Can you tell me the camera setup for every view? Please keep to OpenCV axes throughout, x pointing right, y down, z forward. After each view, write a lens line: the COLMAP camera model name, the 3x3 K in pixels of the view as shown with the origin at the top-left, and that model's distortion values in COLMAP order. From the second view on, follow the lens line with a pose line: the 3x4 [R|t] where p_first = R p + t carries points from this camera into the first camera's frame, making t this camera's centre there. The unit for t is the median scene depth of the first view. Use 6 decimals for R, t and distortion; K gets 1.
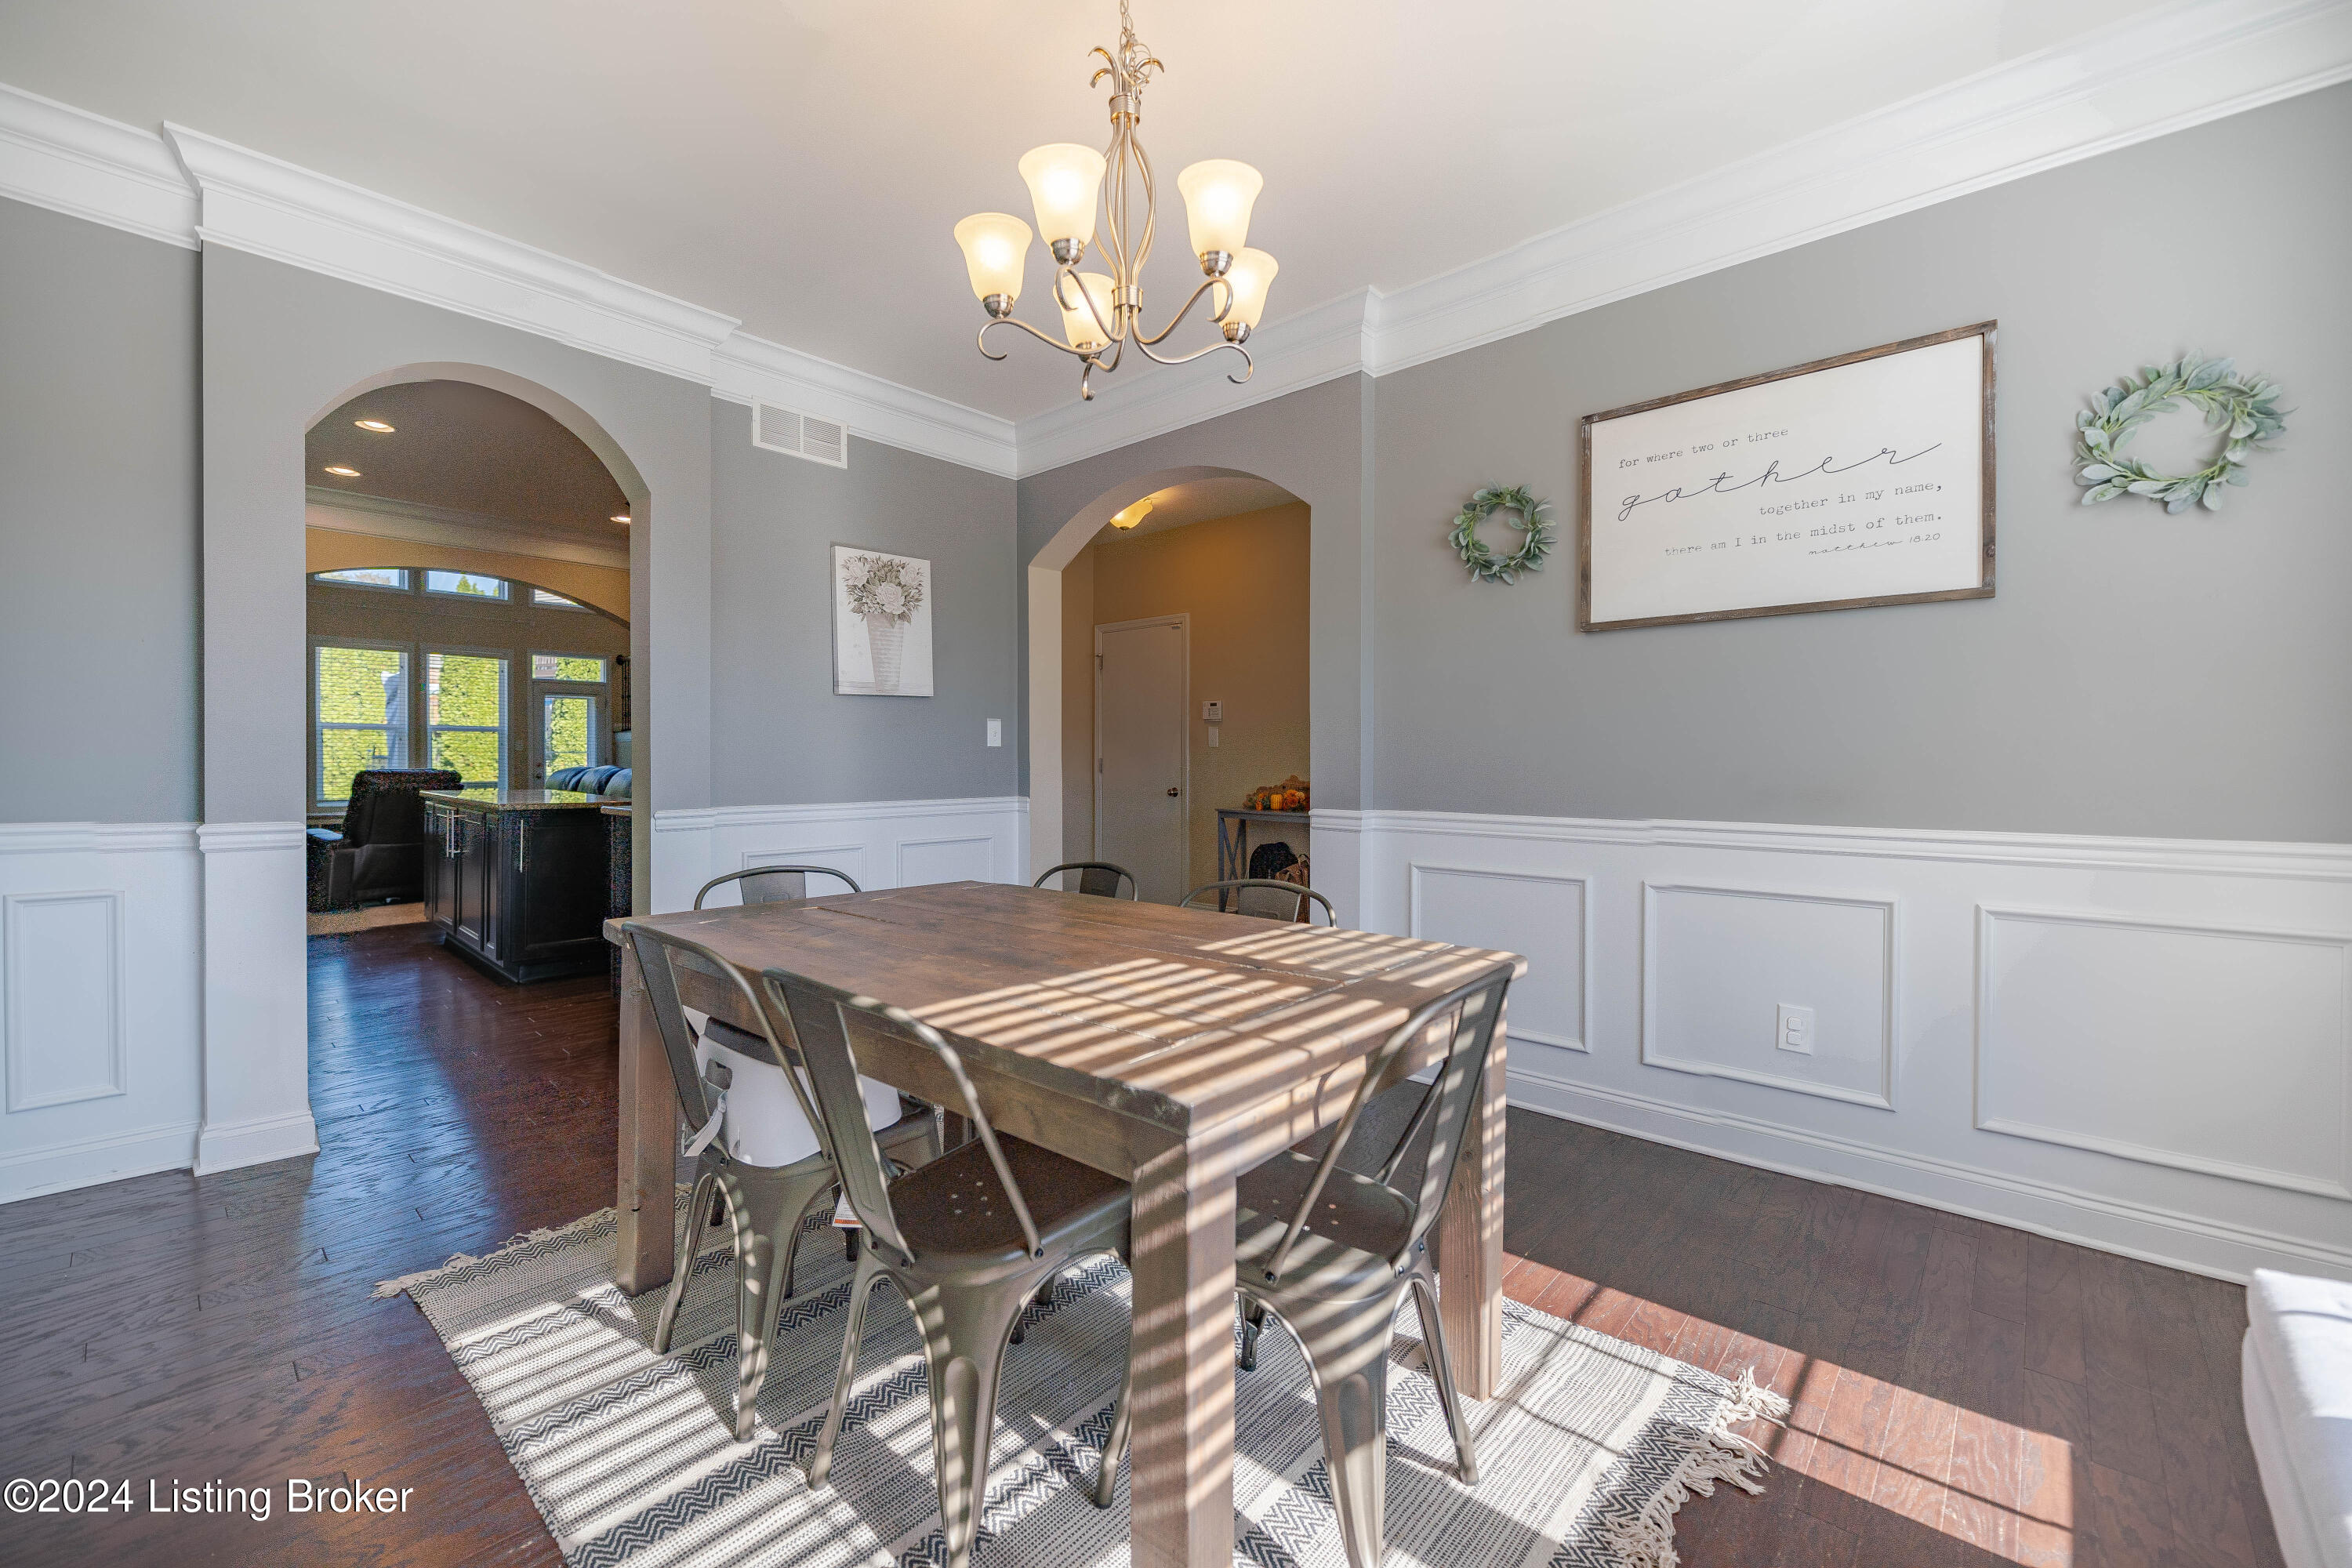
lens RADIAL K [[960.2, 0, 1169.8], [0, 960.2, 760.3], [0, 0, 1]] dist [-0.001472, -0.000072]
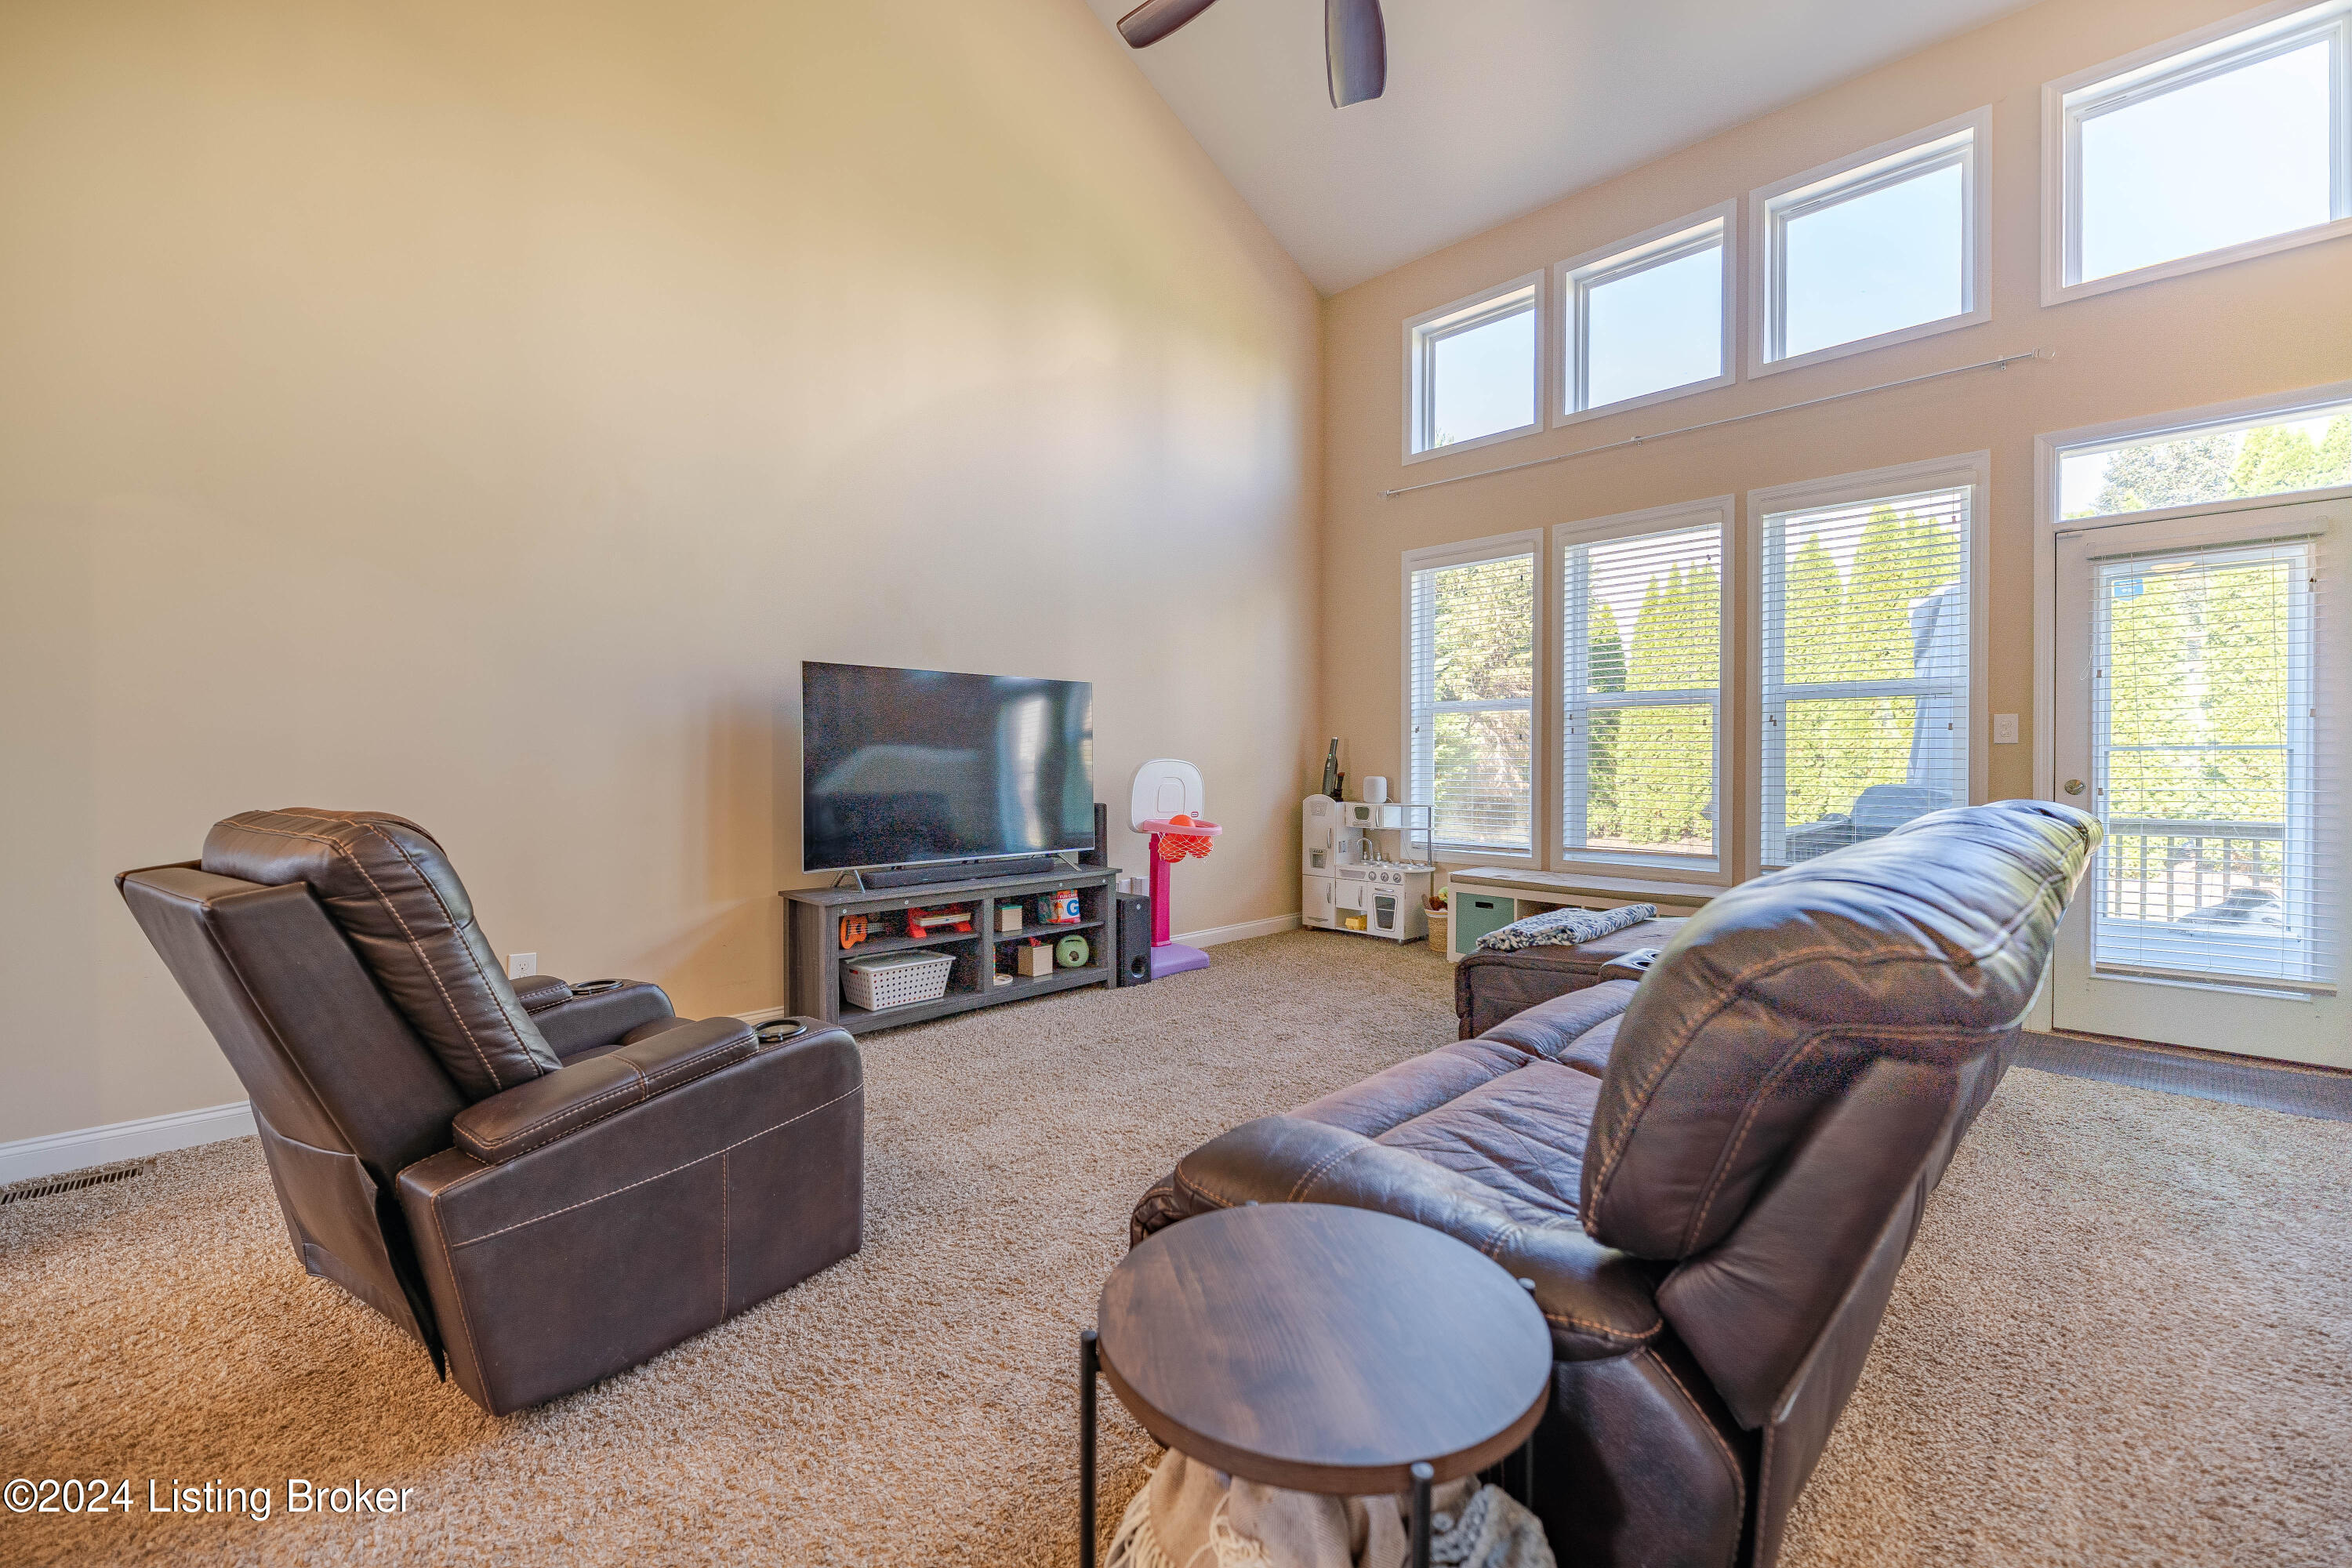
lens RADIAL K [[960.2, 0, 1169.8], [0, 960.2, 760.3], [0, 0, 1]] dist [-0.001472, -0.000072]
pose [[-0.046718, -0.000123, -0.998908, -0.372228], [-0.007566, 0.999971, 0.000231, -0.003438], [0.998879, 0.007569, -0.046717, 0.816732]]
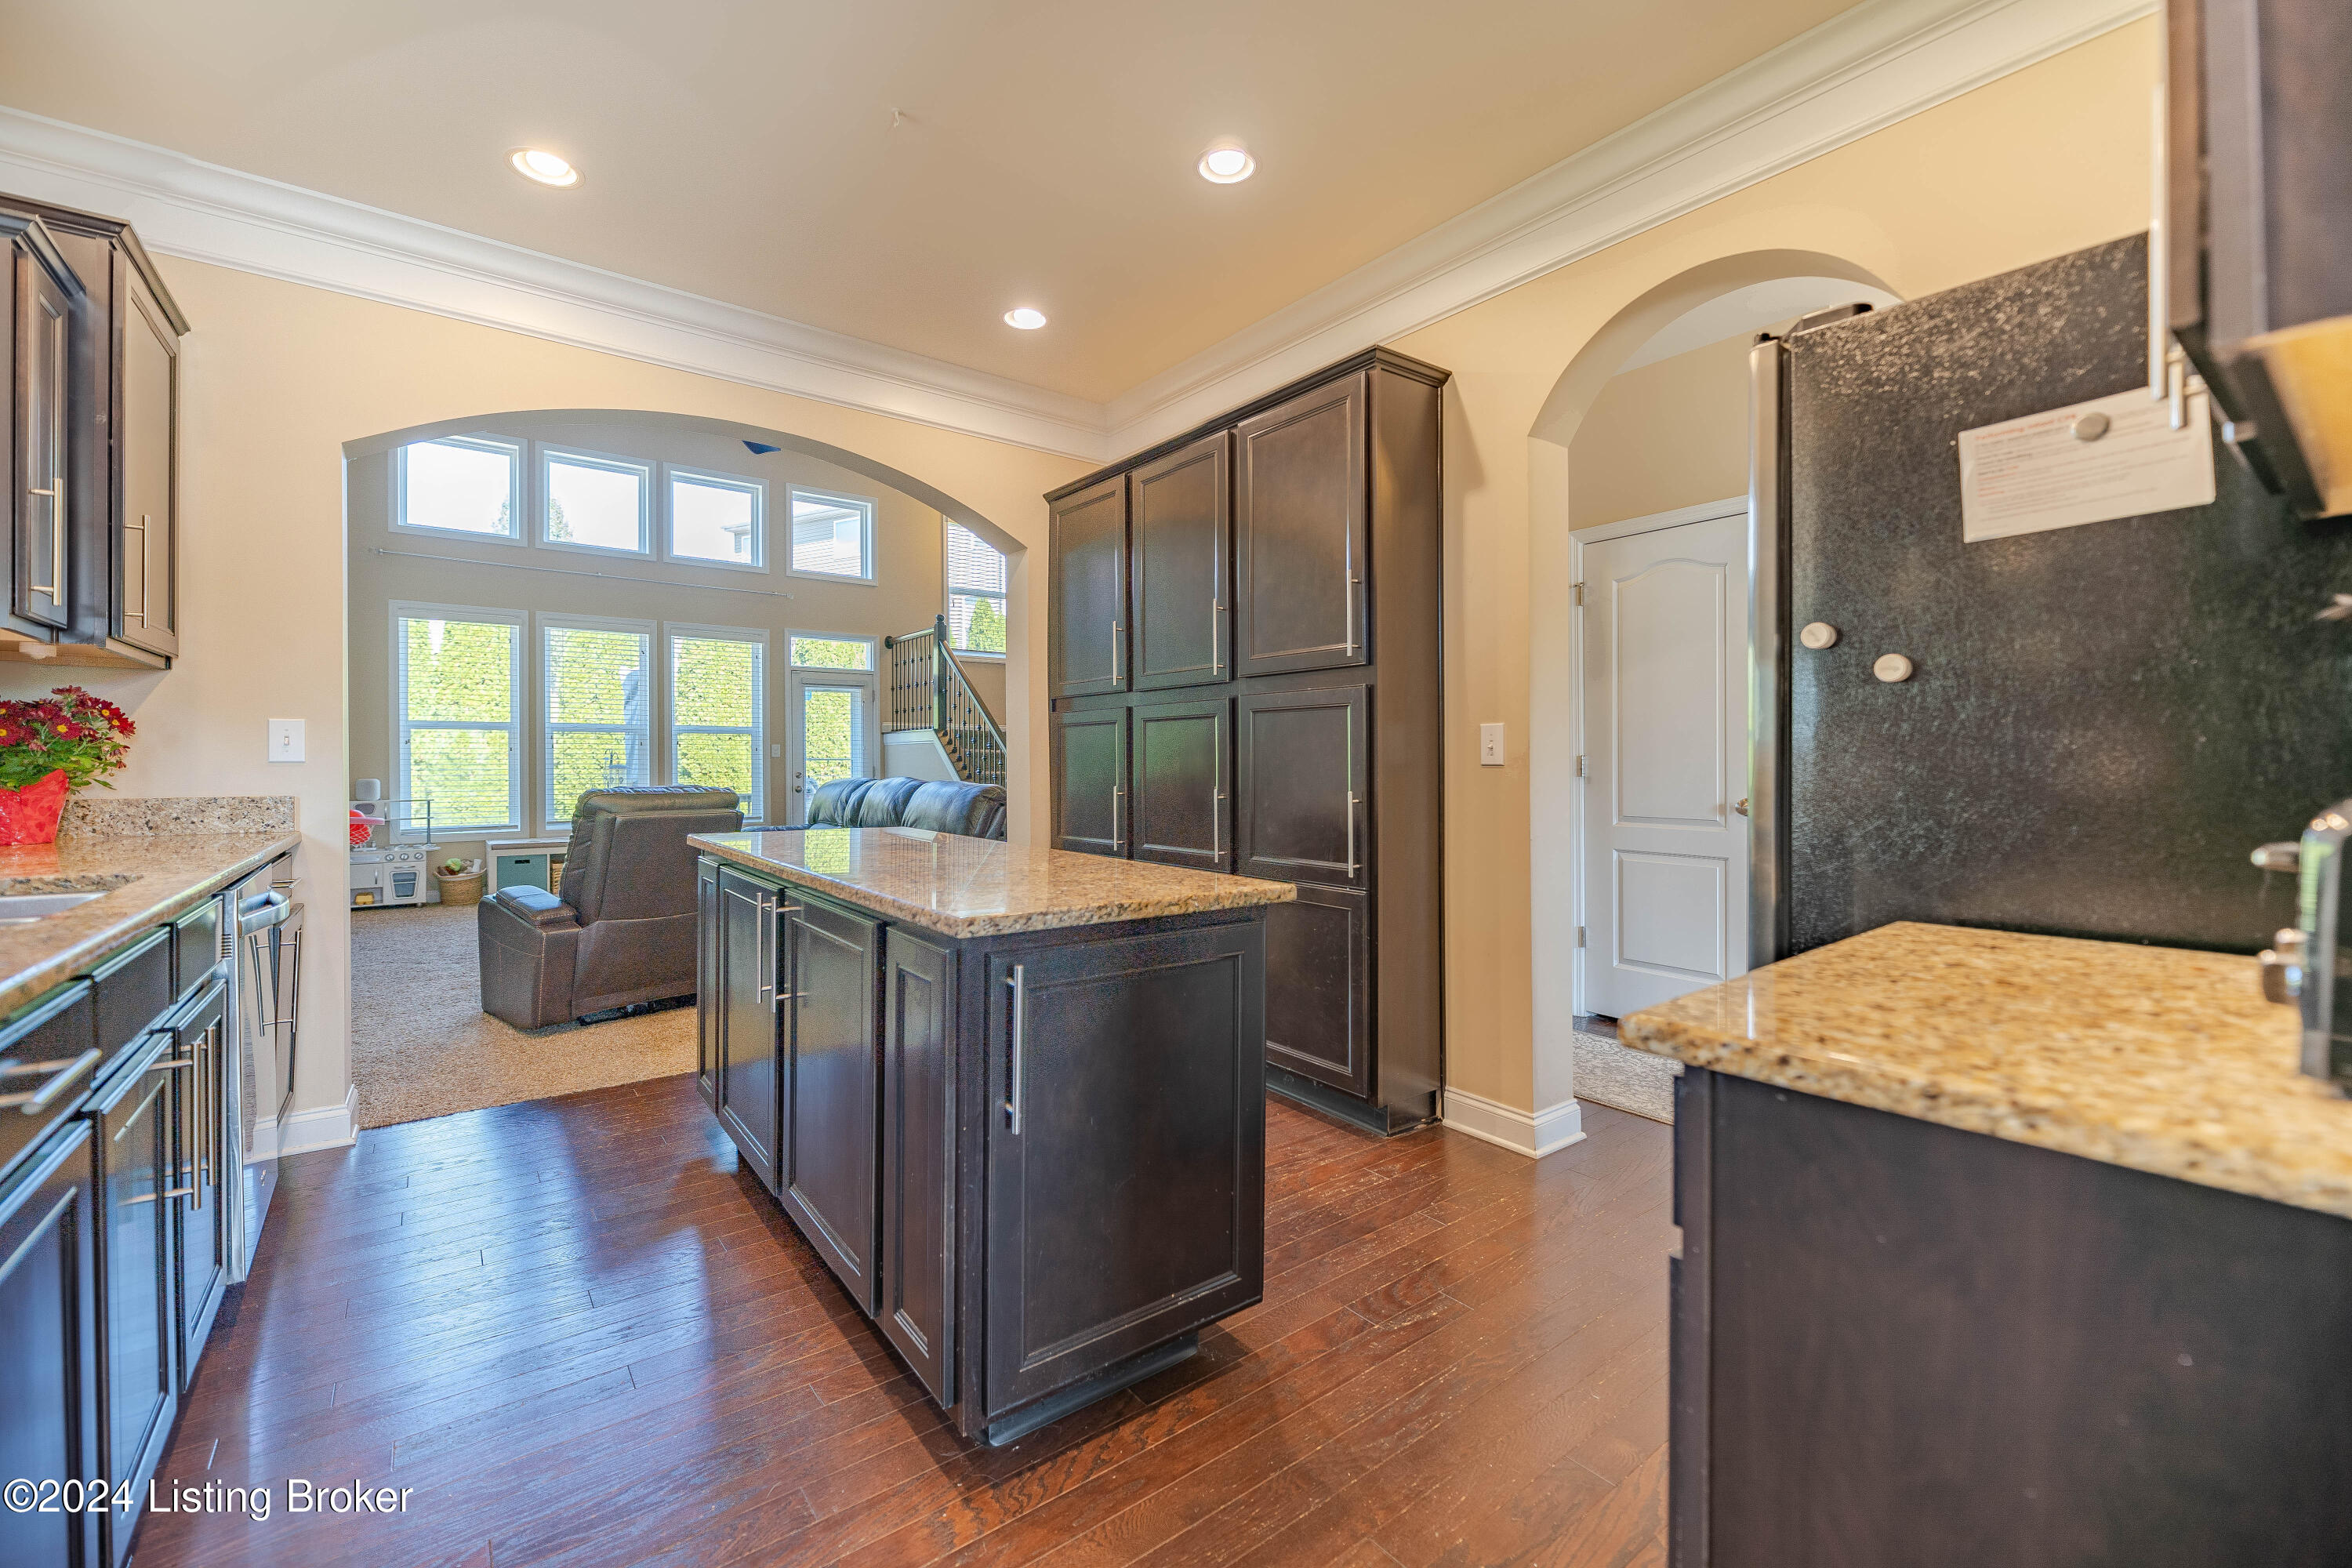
lens RADIAL K [[980.5, 0, 1189.6], [0, 980.5, 769.7], [0, 0, 1]] dist [0.000221, 0.000004]
pose [[0.986952, -0.002831, -0.160990, -0.239496], [0.003368, 0.999990, 0.003061, -0.001545], [0.160979, -0.003563, 0.986951, 0.291820]]
